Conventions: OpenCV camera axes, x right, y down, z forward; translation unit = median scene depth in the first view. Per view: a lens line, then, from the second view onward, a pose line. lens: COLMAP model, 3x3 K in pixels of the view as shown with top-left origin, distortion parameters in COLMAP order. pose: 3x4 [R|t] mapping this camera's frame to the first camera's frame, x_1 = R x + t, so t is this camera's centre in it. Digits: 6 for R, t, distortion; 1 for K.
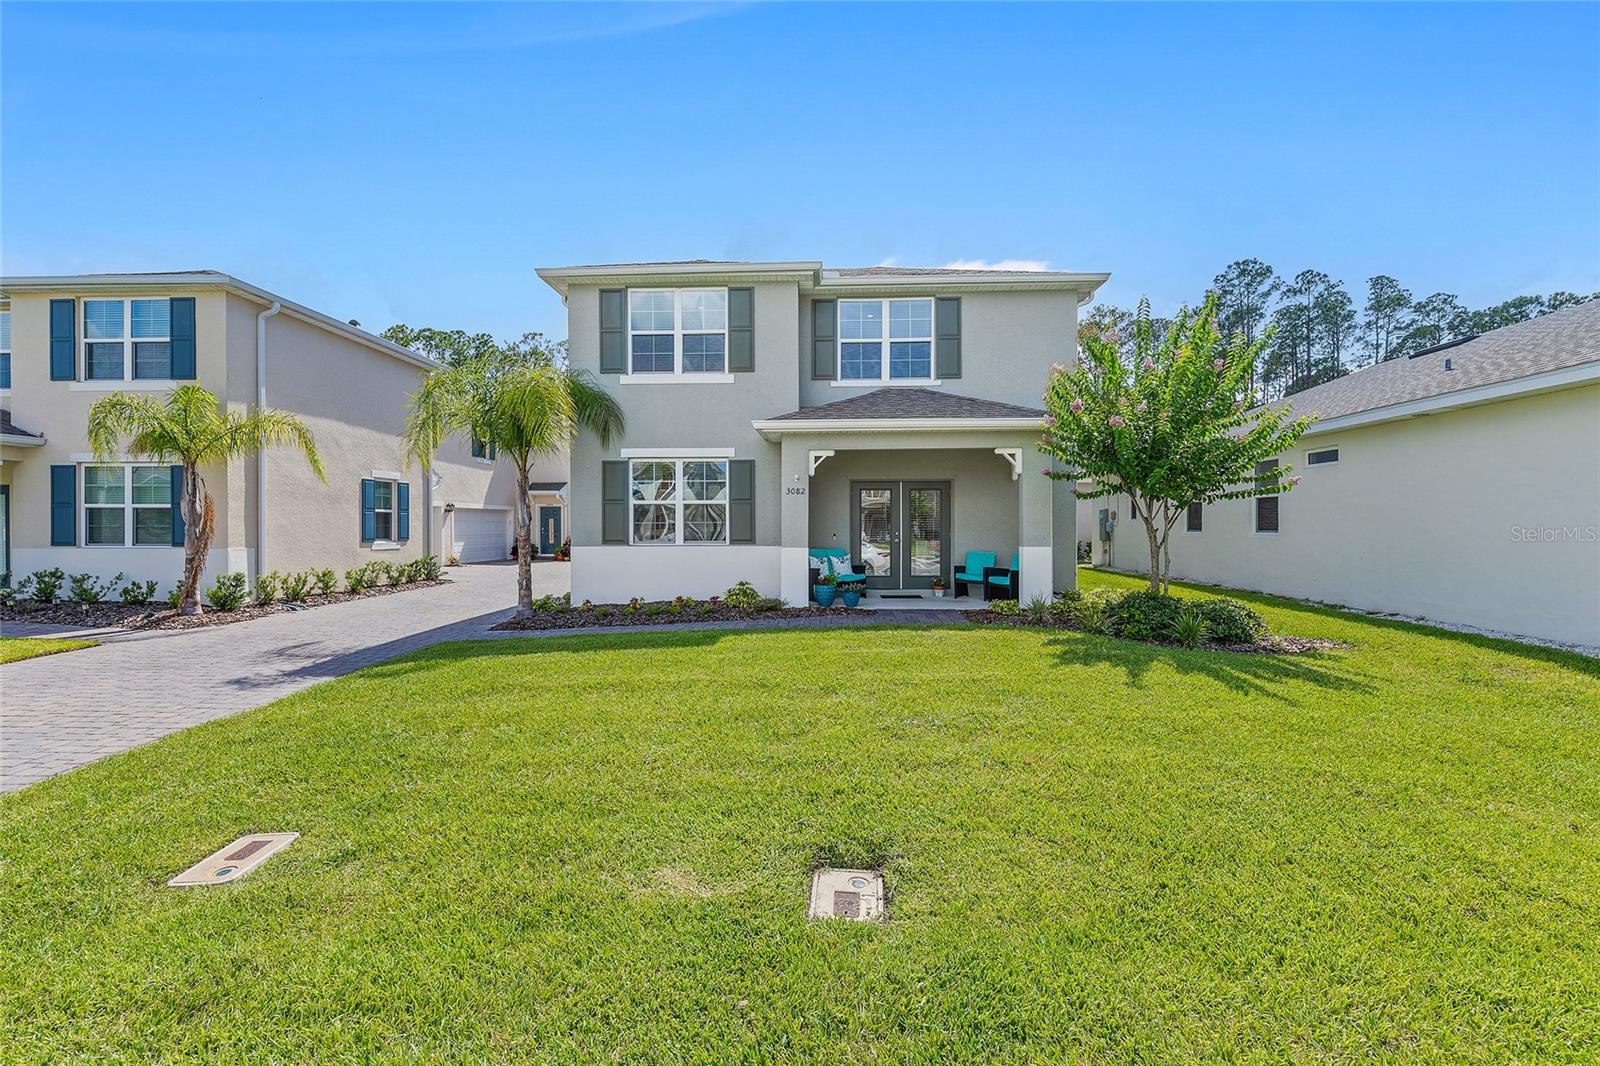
lens RADIAL K [[719.3, 0, 800.0], [0, 719.3, 533.0], [0, 0, 1]] dist [-0.000975, -0.000150]
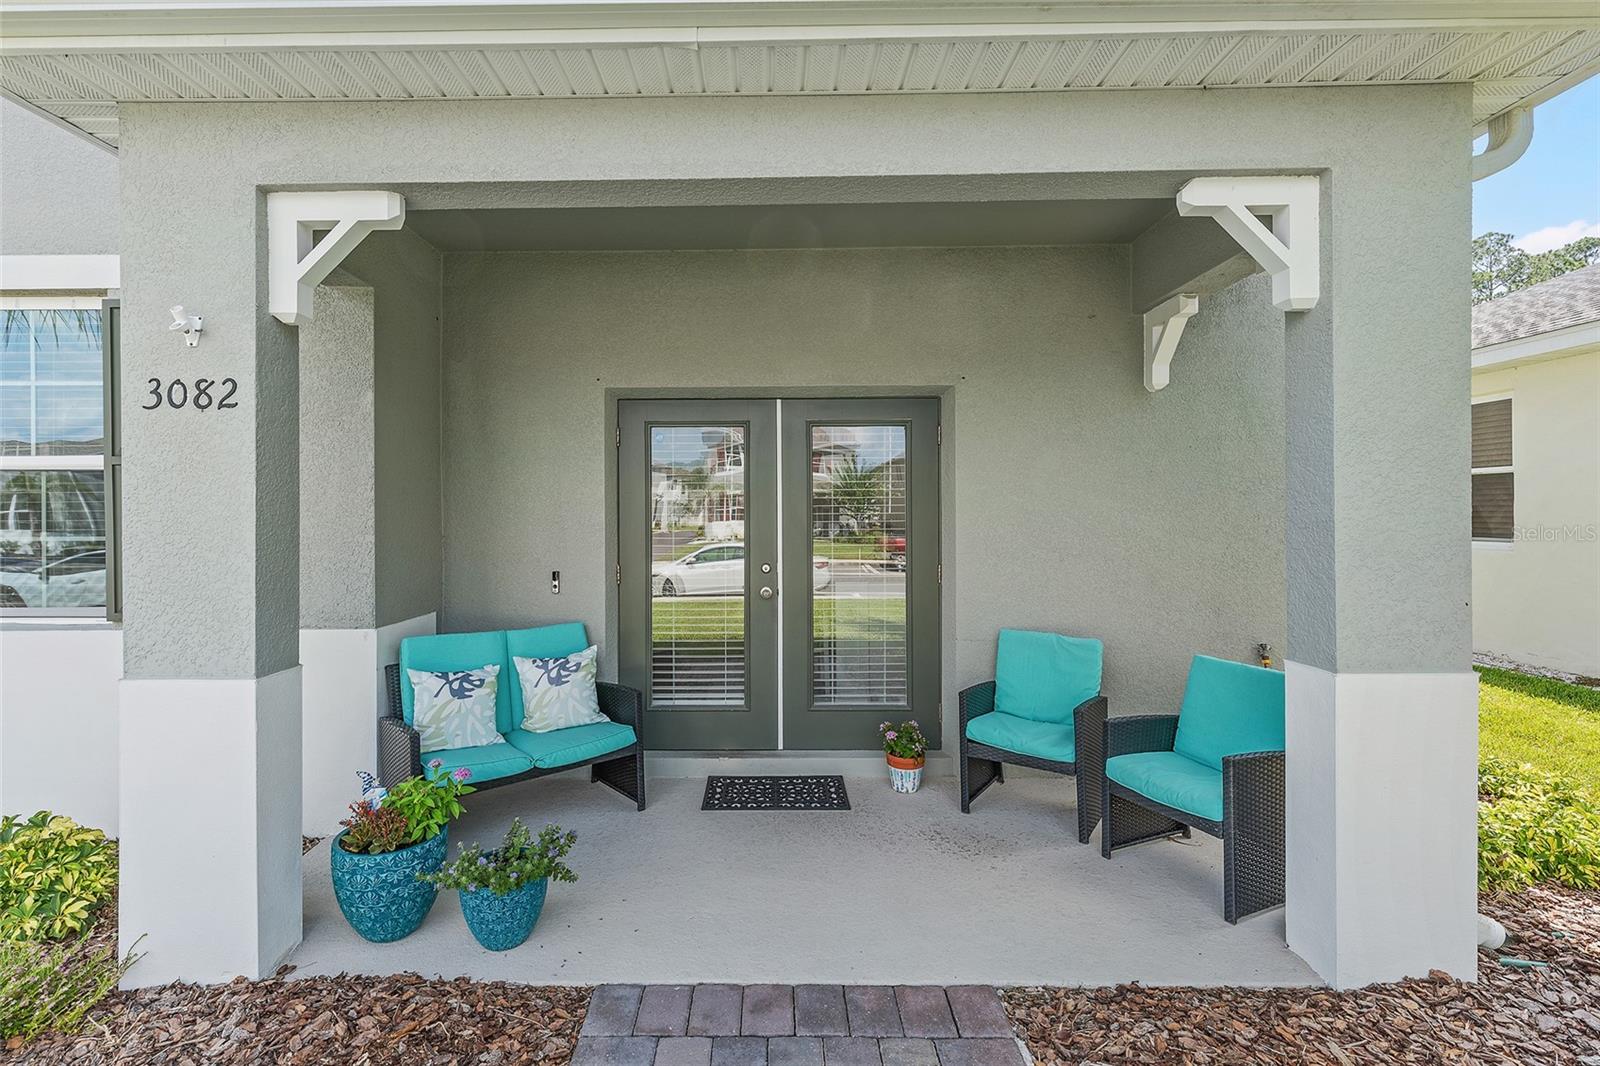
lens RADIAL K [[771.1, 0, 757.4], [0, 771.1, 515.3], [0, 0, 1]] dist [-0.032240, -0.000148]
pose [[0.999896, -0.000779, 0.014393, 0.133950], [0.000856, 0.999985, -0.005326, -0.020603], [-0.014388, 0.005337, 0.999882, 0.711411]]
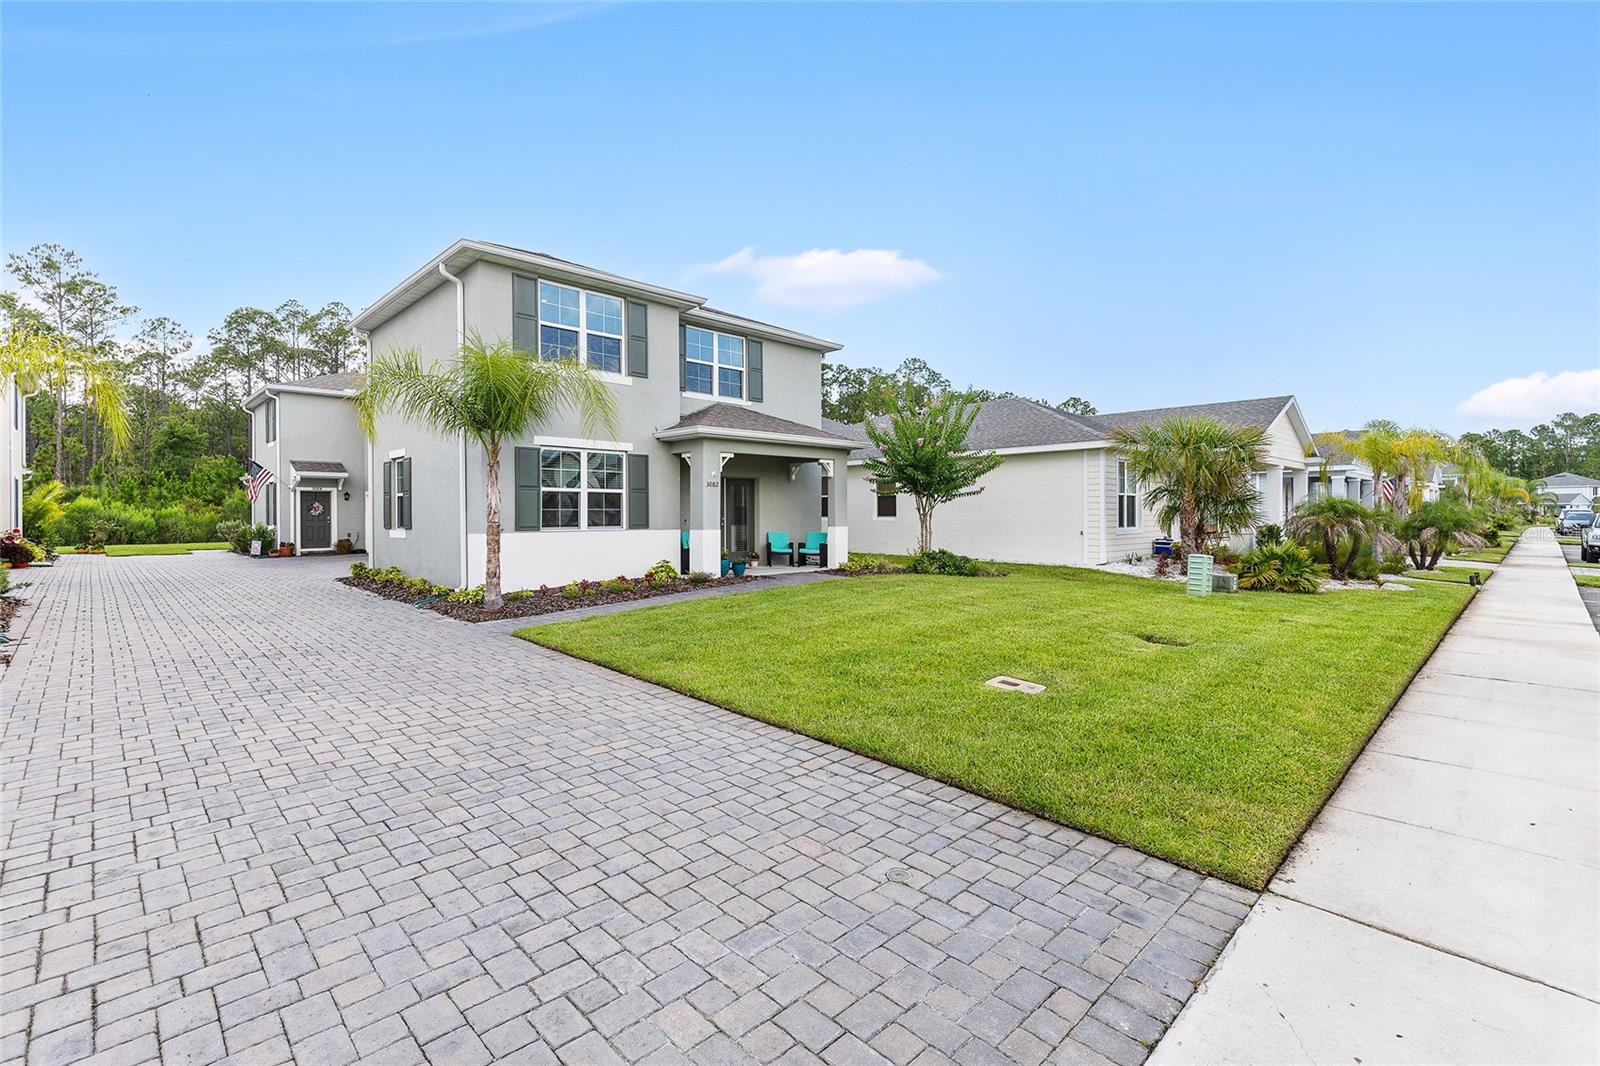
lens RADIAL K [[712.8, 0, 805.0], [0, 712.8, 527.6], [0, 0, 1]] dist [0.000347, -0.000066]
pose [[0.678030, -0.014862, 0.734884, -0.725379], [0.008289, 0.999887, 0.012574, 0.002052], [-0.734987, -0.002434, 0.678077, 0.044060]]
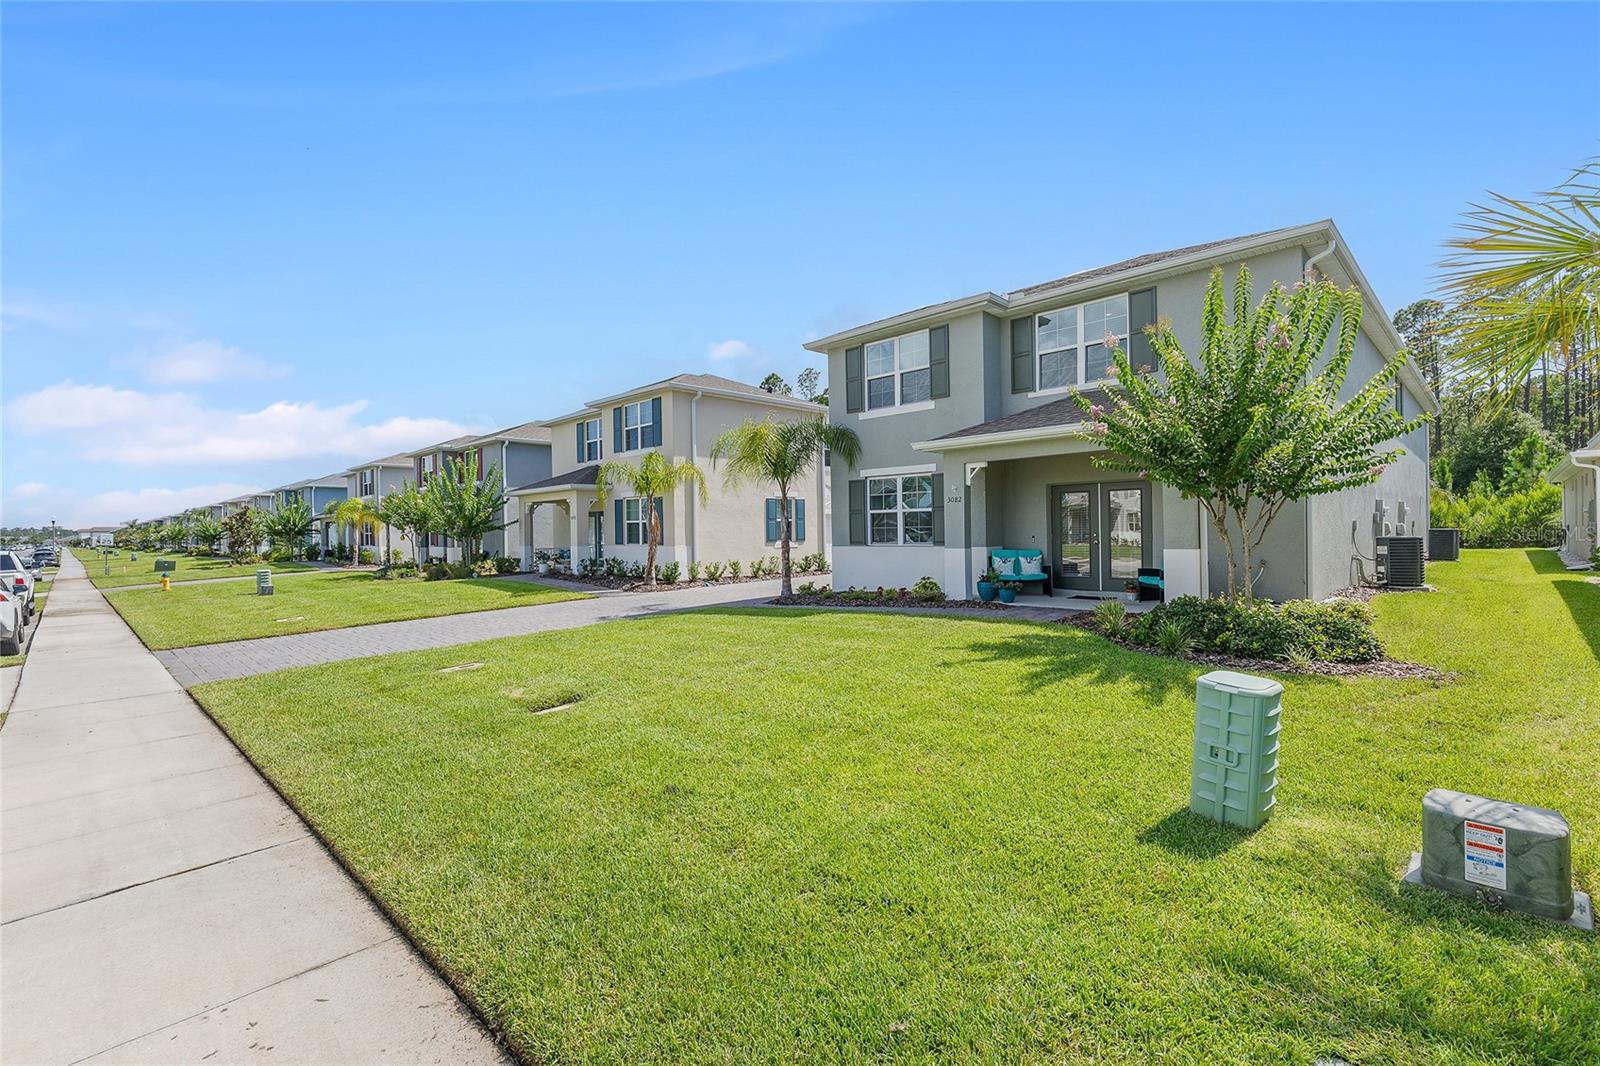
lens RADIAL K [[712.8, 0, 805.0], [0, 712.8, 527.6], [0, 0, 1]] dist [0.000347, -0.000066]
pose [[0.742446, -0.011567, -0.669806, 0.526695], [0.007229, 0.999931, -0.009255, -0.003794], [0.669867, 0.002029, 0.742478, -0.010346]]
